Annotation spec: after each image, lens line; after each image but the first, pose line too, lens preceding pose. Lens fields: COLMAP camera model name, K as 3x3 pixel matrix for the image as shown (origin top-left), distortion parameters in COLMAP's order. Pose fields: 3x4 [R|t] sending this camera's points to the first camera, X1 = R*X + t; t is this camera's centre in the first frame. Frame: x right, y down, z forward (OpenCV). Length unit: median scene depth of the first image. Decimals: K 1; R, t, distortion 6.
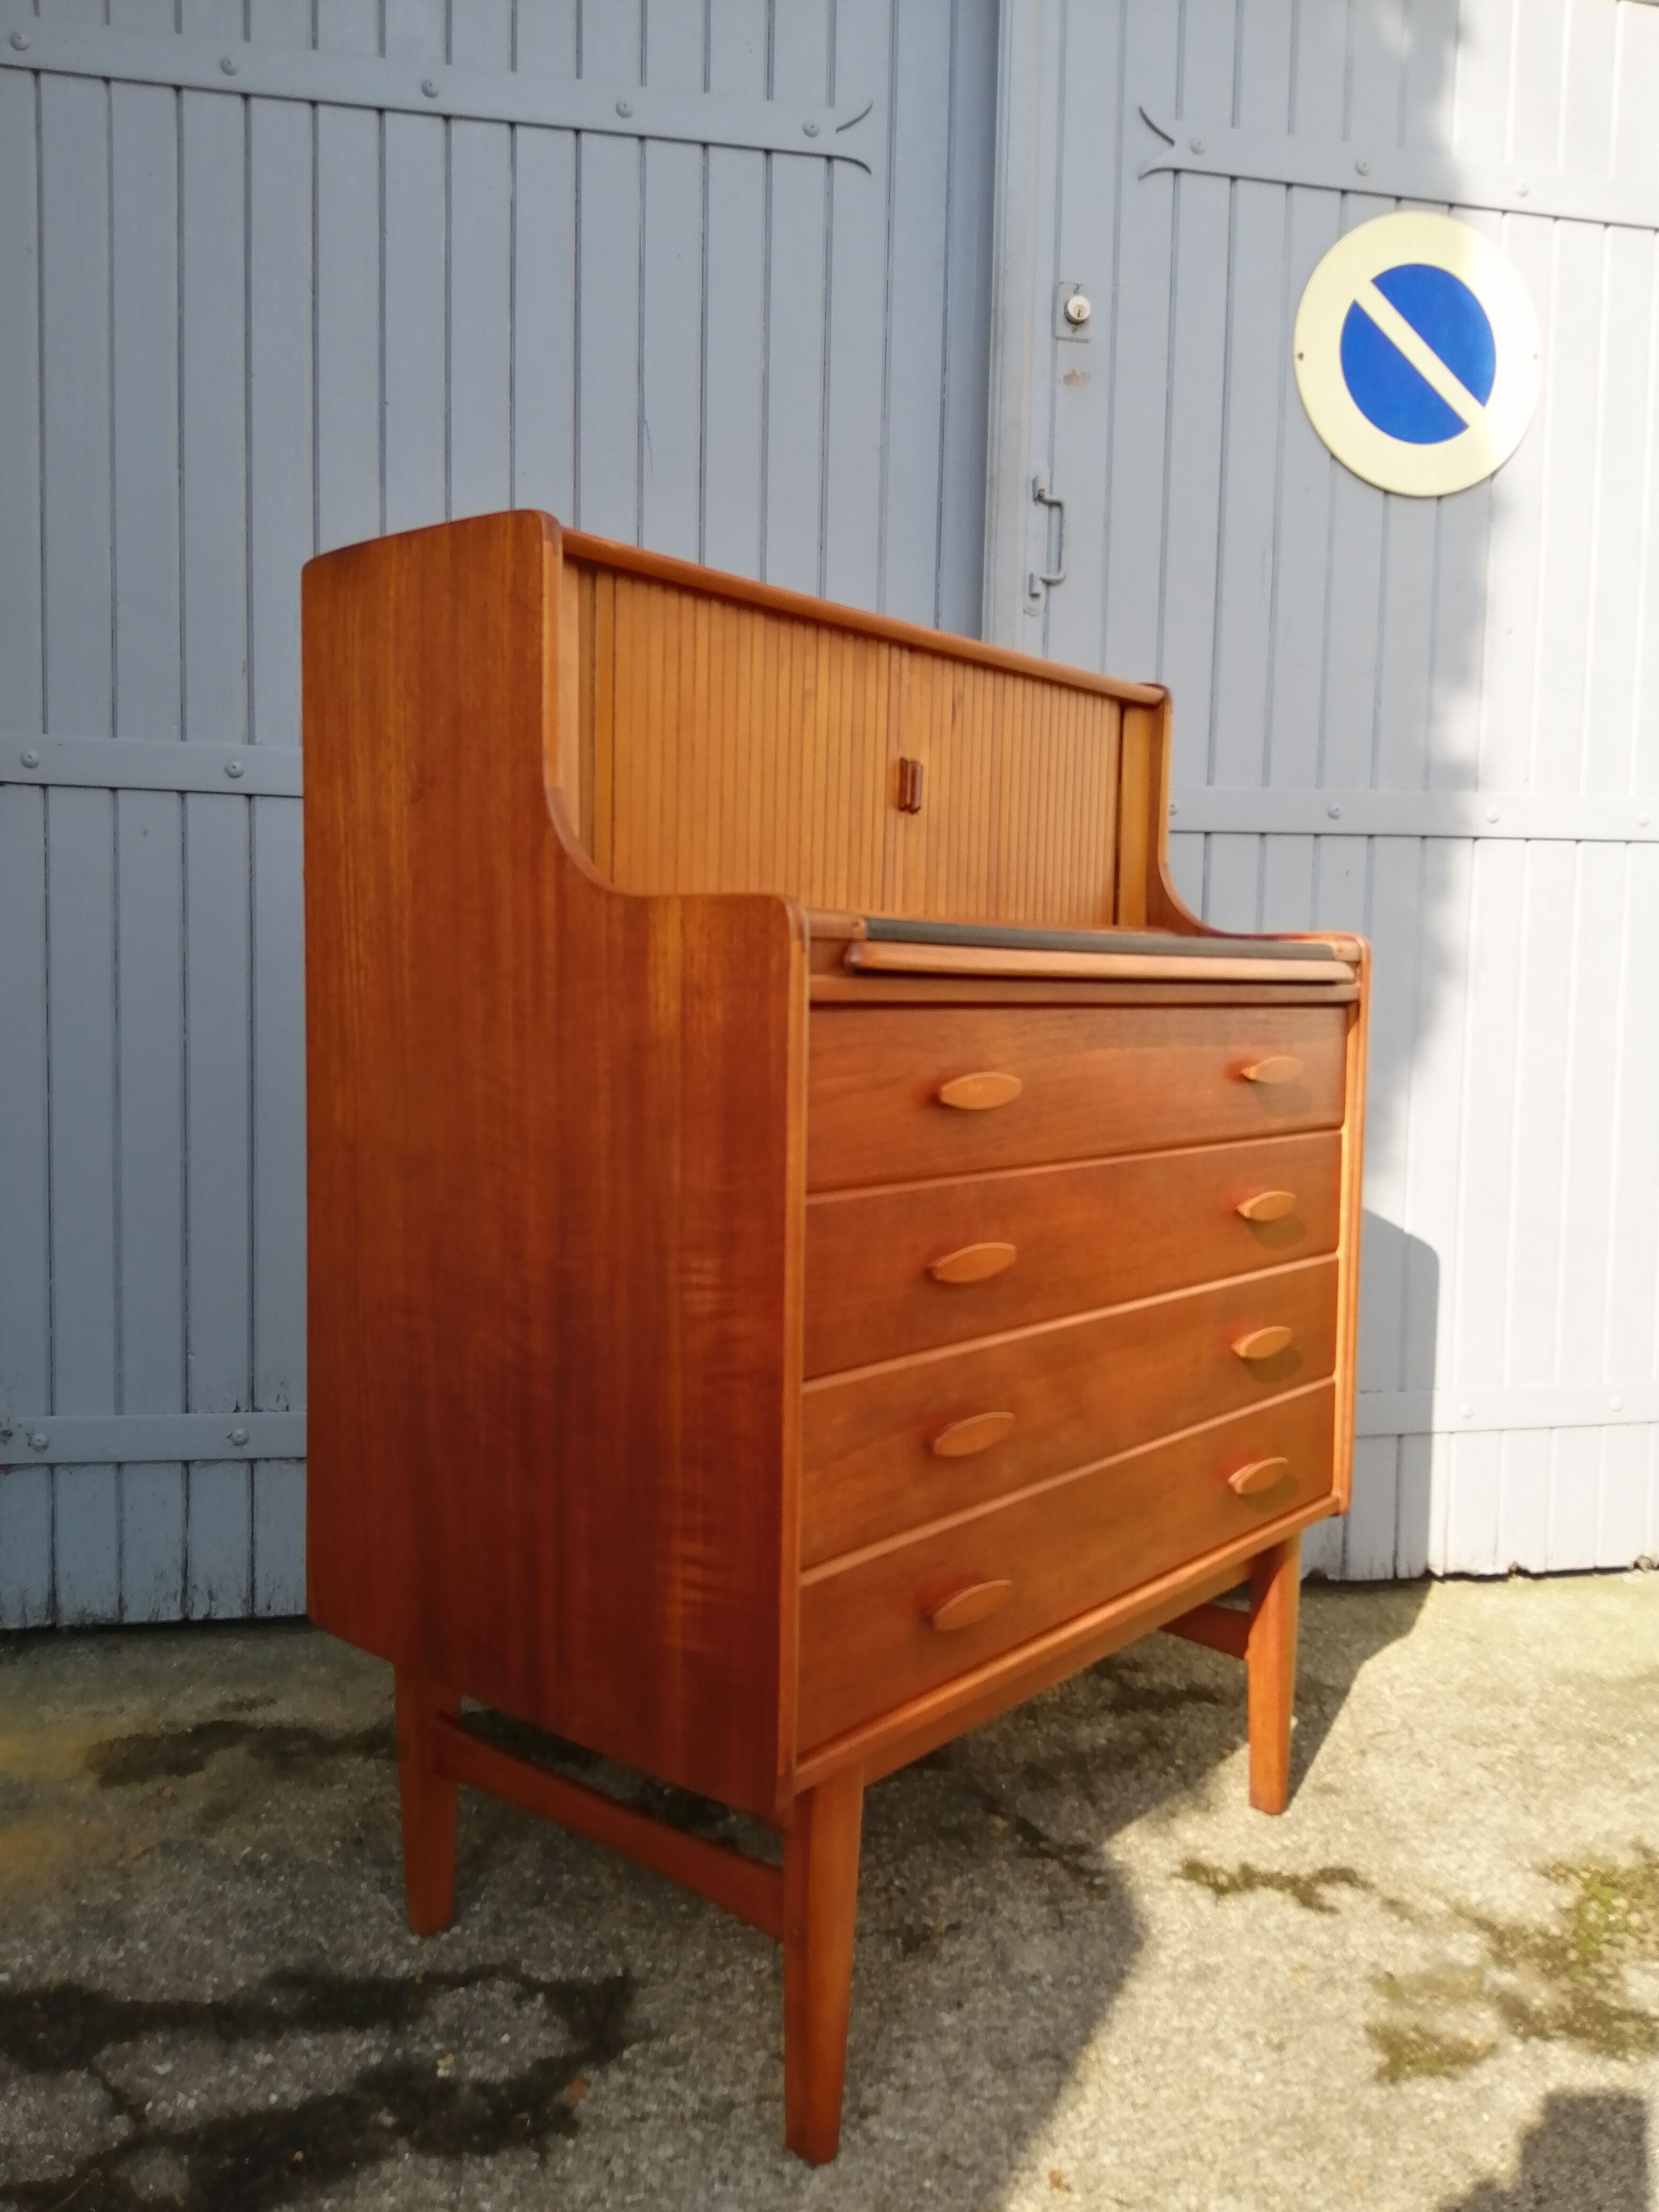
lens RADIAL K [[1719.6, 0, 826.1], [0, 1719.6, 1055.5], [0, 0, 1]] dist [0.009365, 0.000486]
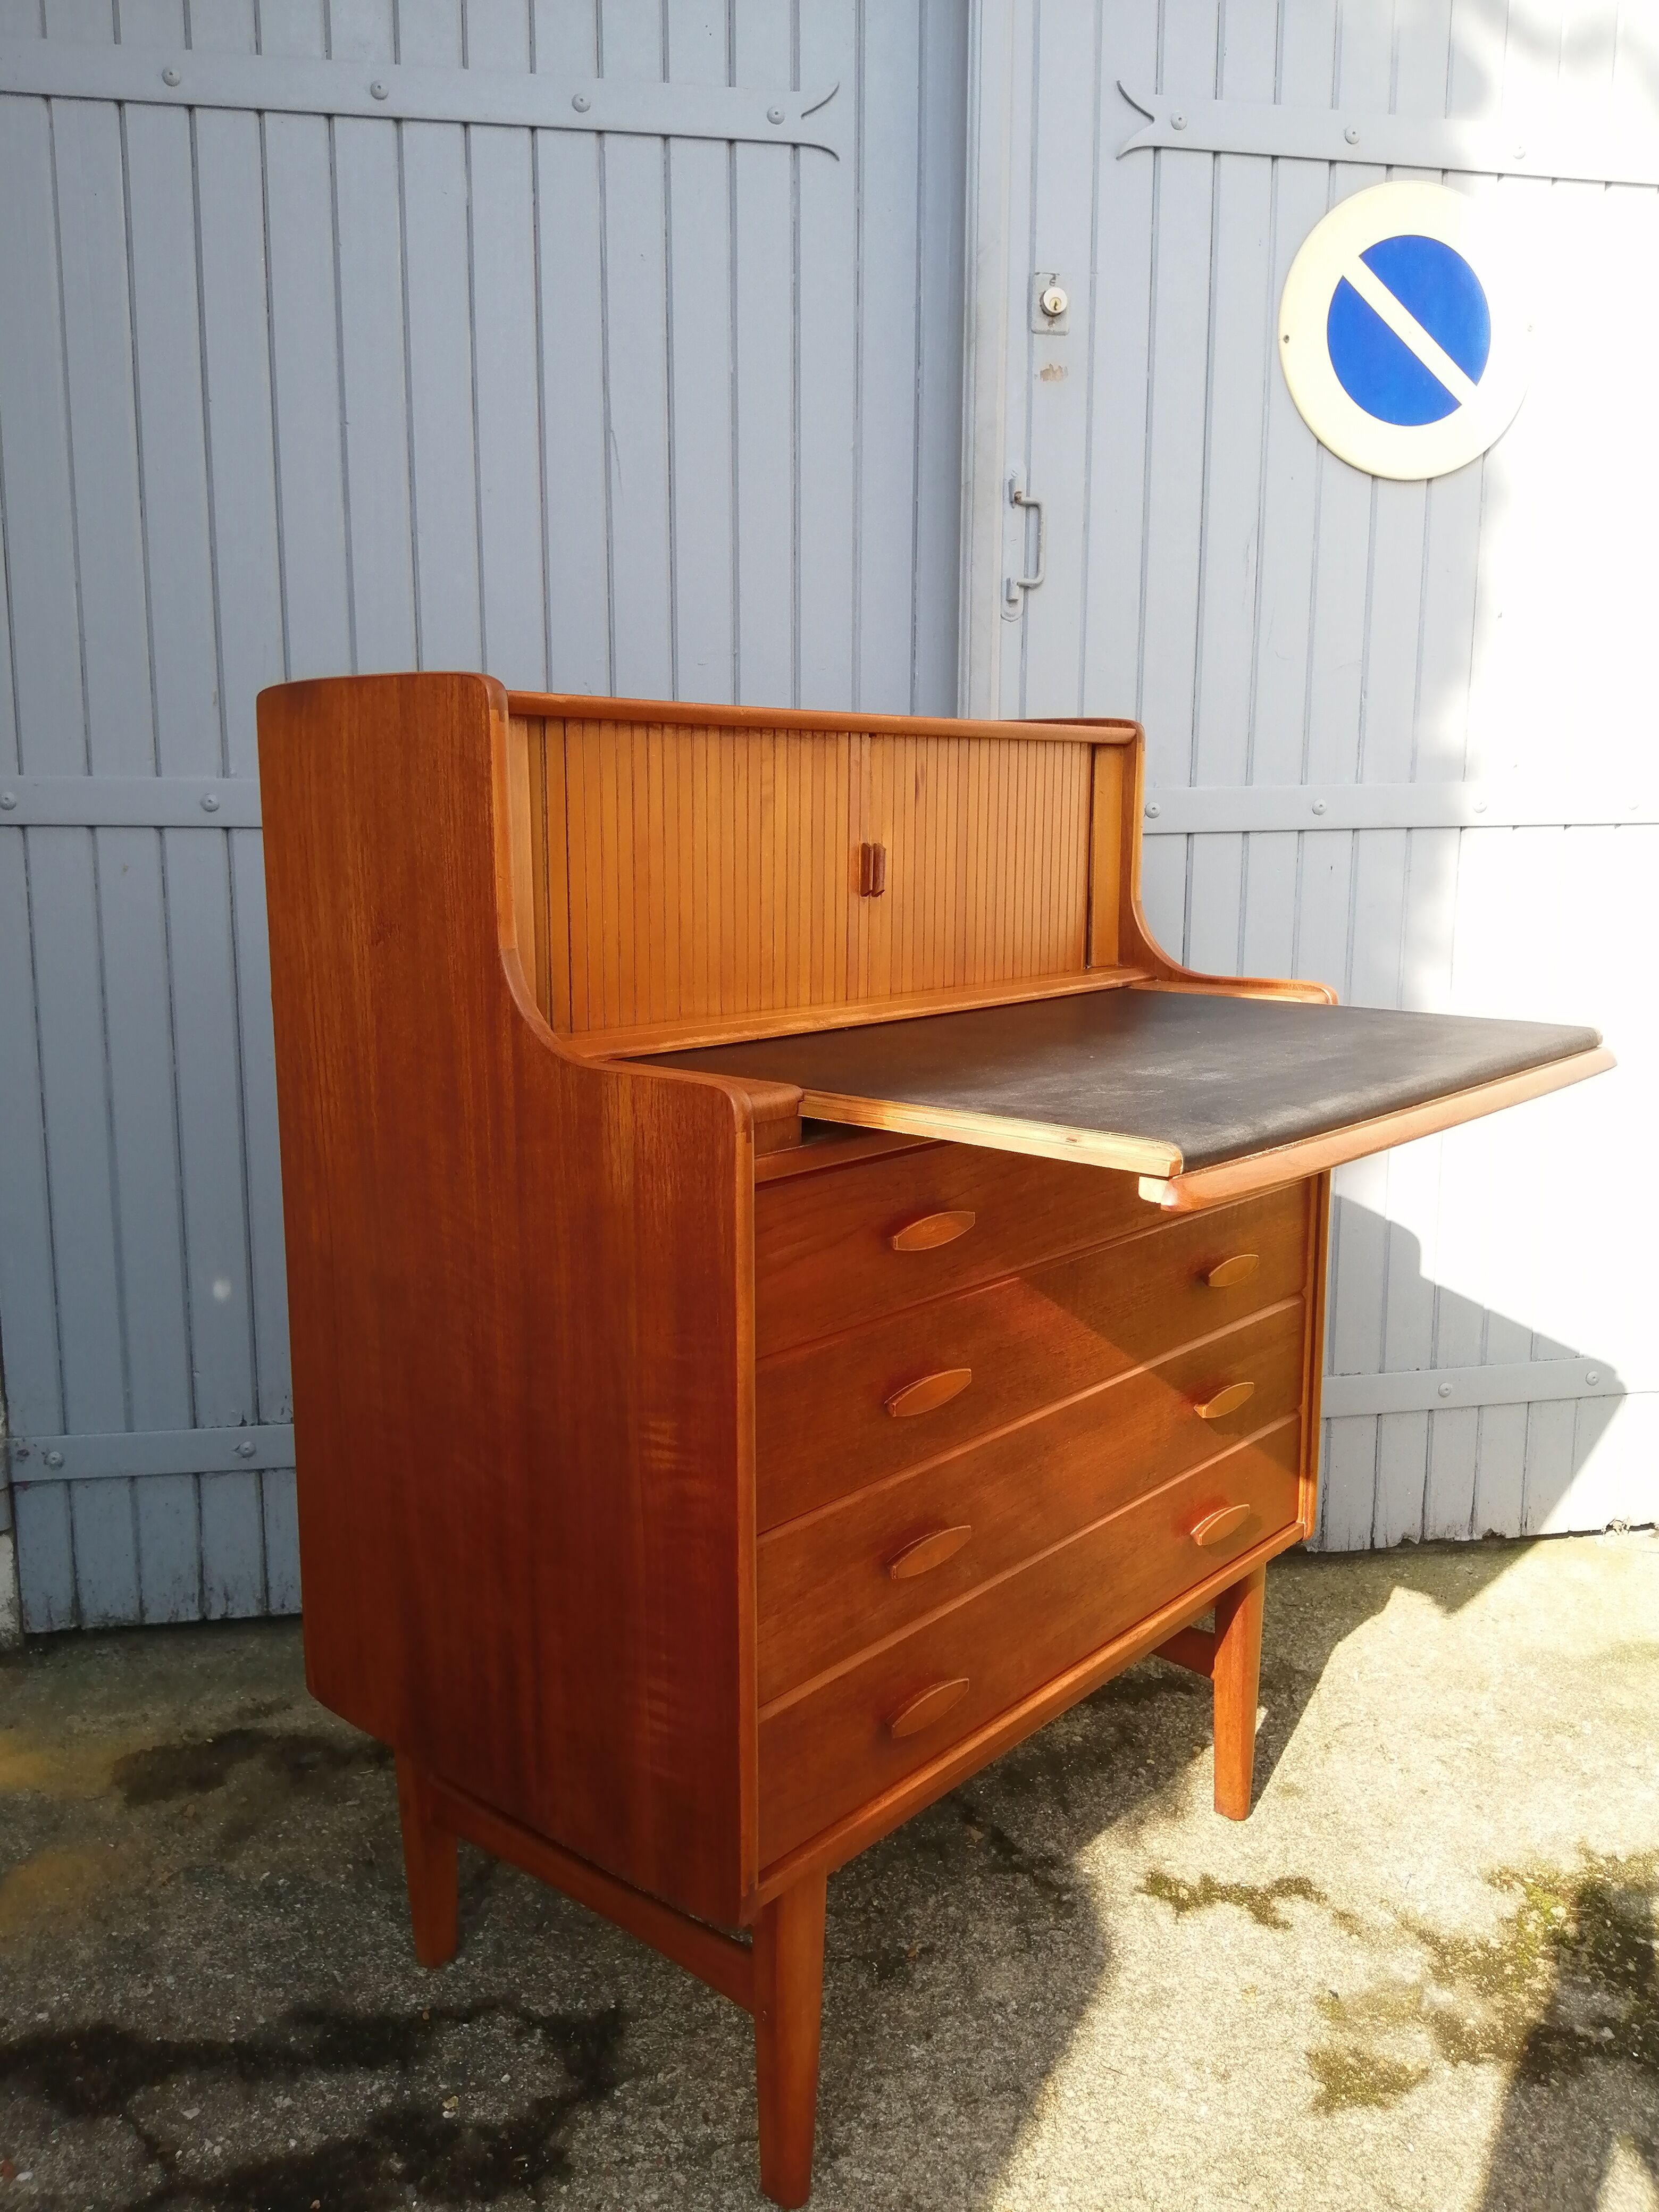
lens RADIAL K [[1745.1, 0, 827.1], [0, 1745.1, 1043.0], [0, 0, 1]] dist [0.006031, -0.004145]
pose [[0.999802, -0.014992, -0.013077, 0.034563], [0.016101, 0.995875, 0.089301, -0.148964], [0.011684, -0.089493, 0.995919, -0.026165]]
